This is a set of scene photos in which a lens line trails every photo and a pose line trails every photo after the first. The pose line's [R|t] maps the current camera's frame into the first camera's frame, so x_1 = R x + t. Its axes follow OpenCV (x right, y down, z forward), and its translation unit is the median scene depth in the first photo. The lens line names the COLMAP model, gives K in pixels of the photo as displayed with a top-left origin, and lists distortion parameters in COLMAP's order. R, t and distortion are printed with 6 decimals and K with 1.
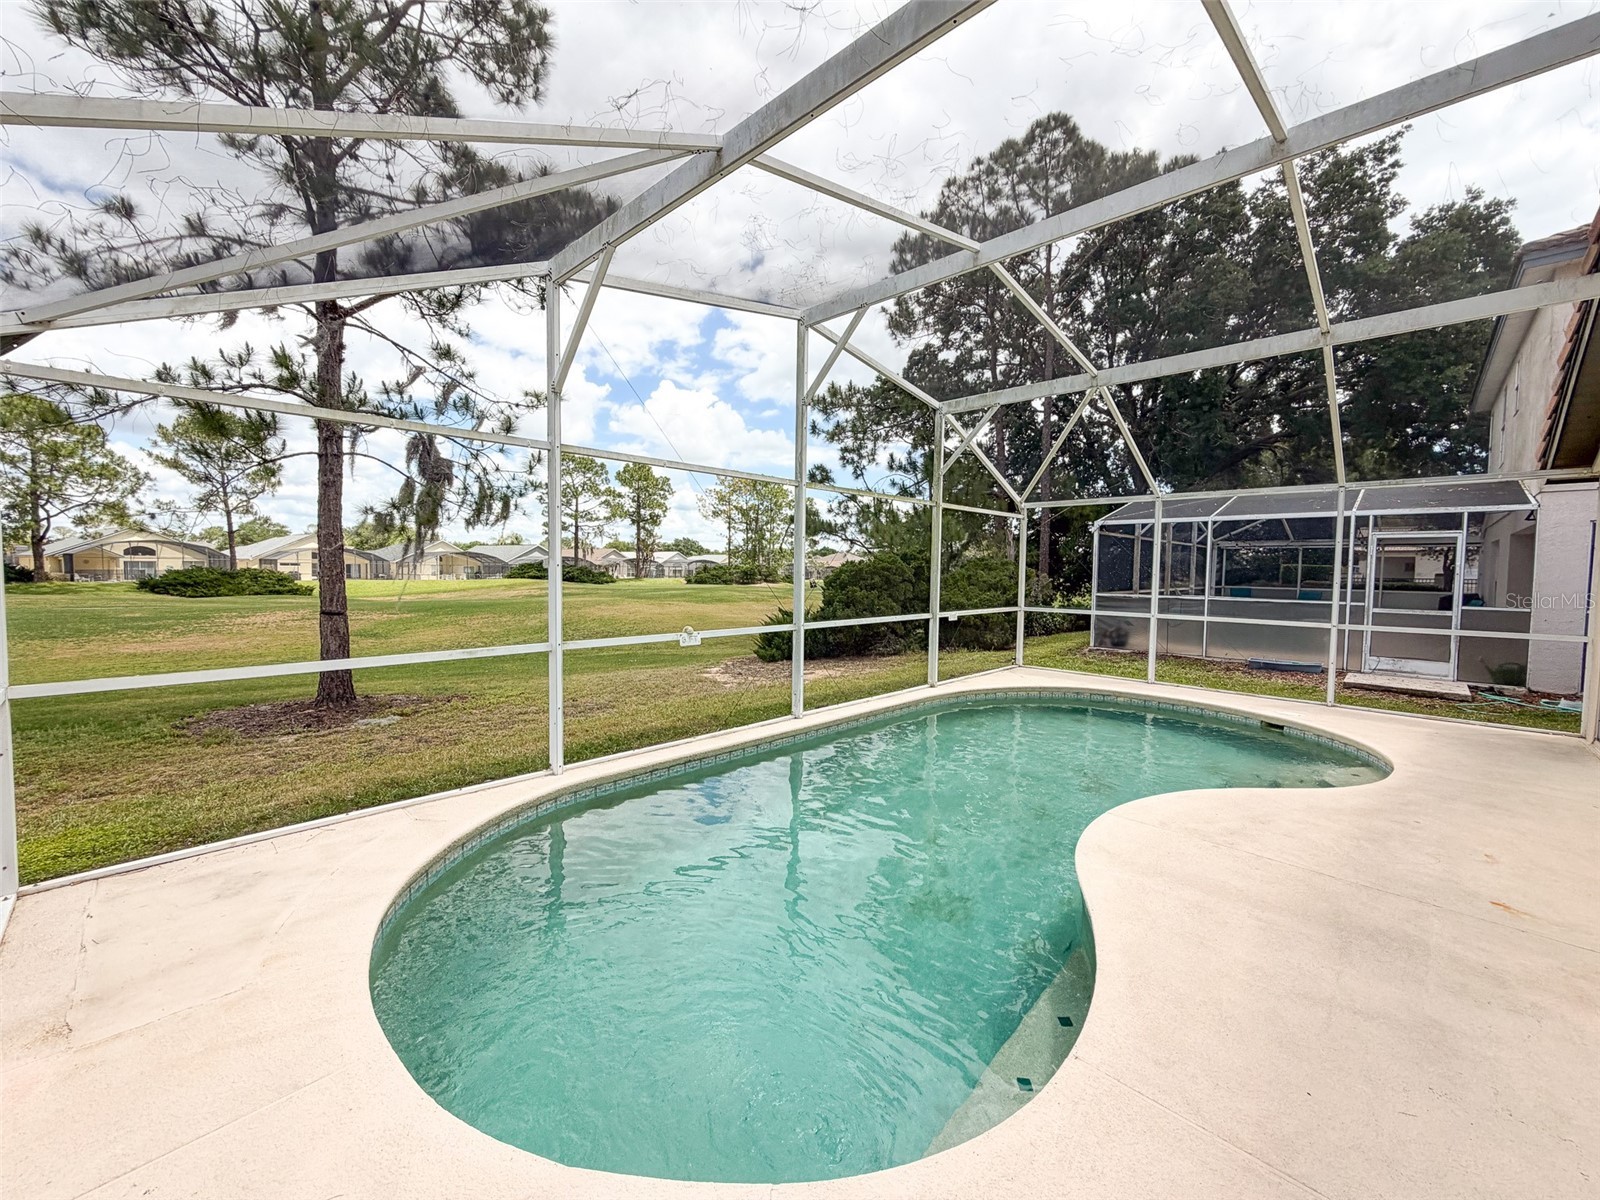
lens RADIAL K [[636.9, 0, 794.7], [0, 636.9, 602.0], [0, 0, 1]] dist [0.000366, -0.000208]
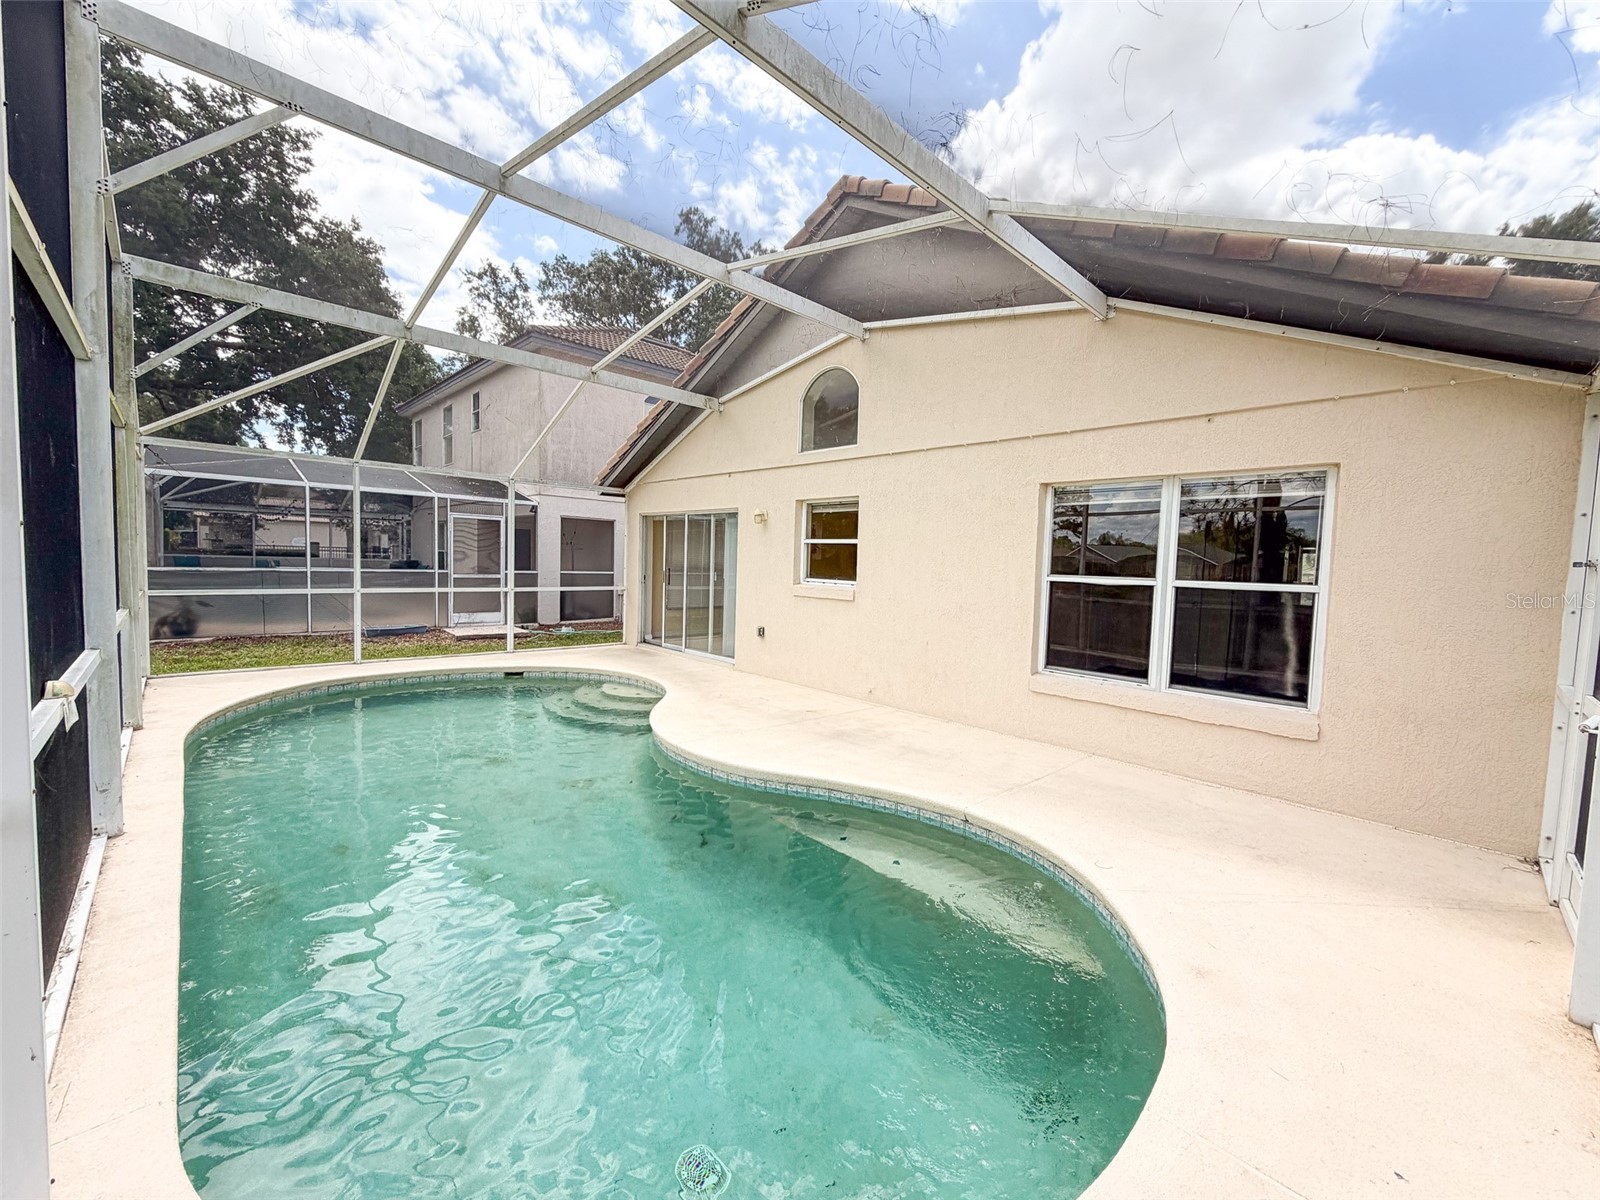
lens RADIAL K [[636.9, 0, 798.3], [0, 636.9, 594.6], [0, 0, 1]] dist [0.000366, -0.000208]
pose [[0.037204, -0.068619, 0.996949, -0.335915], [0.023628, 0.997421, 0.067769, -0.020613], [-0.999028, 0.021035, 0.038730, 0.318303]]
